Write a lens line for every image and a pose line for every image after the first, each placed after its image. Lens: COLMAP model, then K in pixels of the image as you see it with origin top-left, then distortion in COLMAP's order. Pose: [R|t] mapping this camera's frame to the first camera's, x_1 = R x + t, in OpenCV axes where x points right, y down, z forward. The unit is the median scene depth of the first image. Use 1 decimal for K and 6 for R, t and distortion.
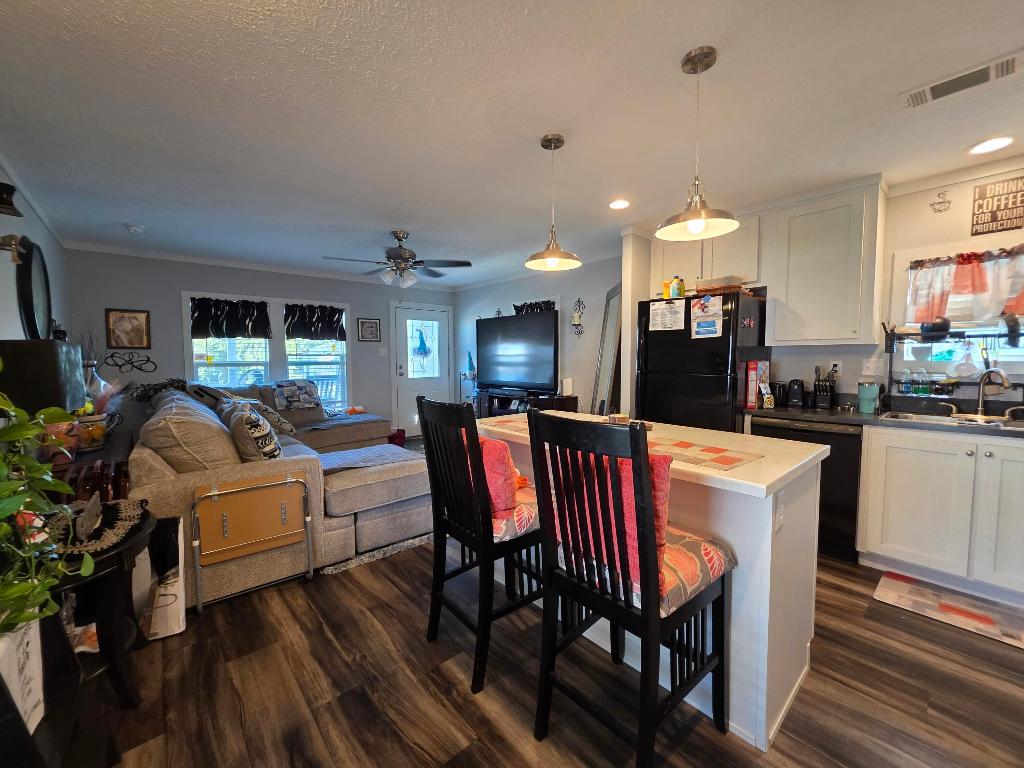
lens RADIAL K [[409.1, 0, 514.0], [0, 409.1, 381.5], [0, 0, 1]] dist [0.001203, 0.000942]
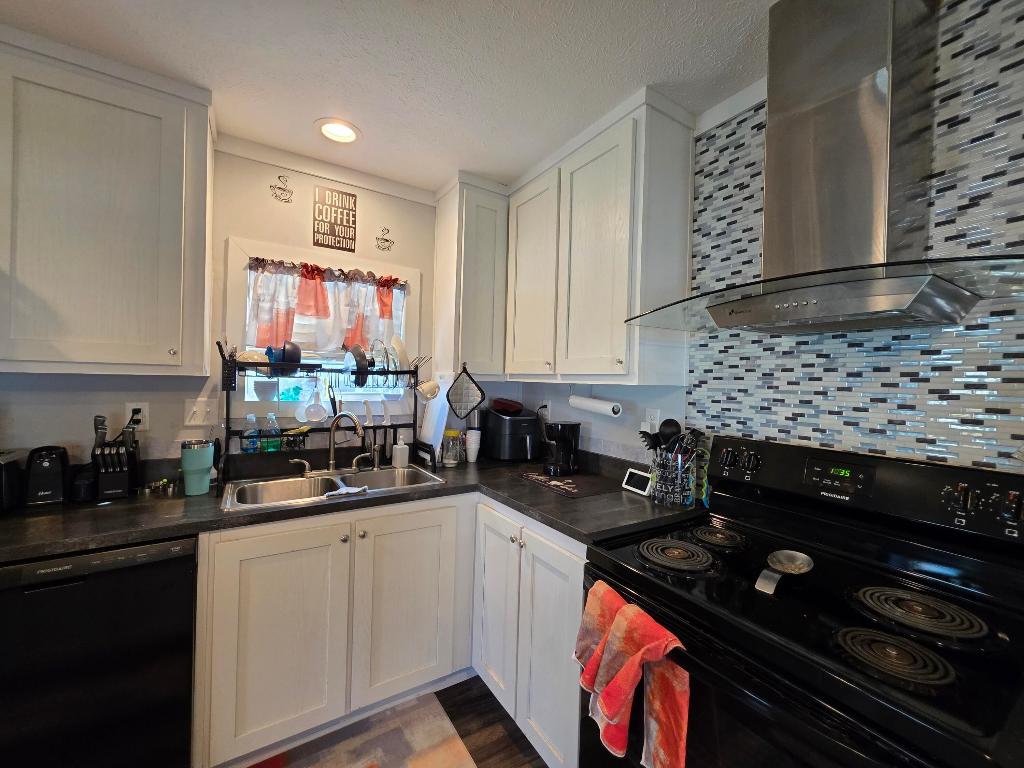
lens RADIAL K [[409.1, 0, 514.0], [0, 409.1, 381.5], [0, 0, 1]] dist [0.001203, 0.000942]
pose [[0.153050, 0.000498, 0.988218, 0.375689], [0.034862, 0.999375, -0.005903, -0.068118], [-0.987603, 0.035355, 0.152937, 0.488584]]
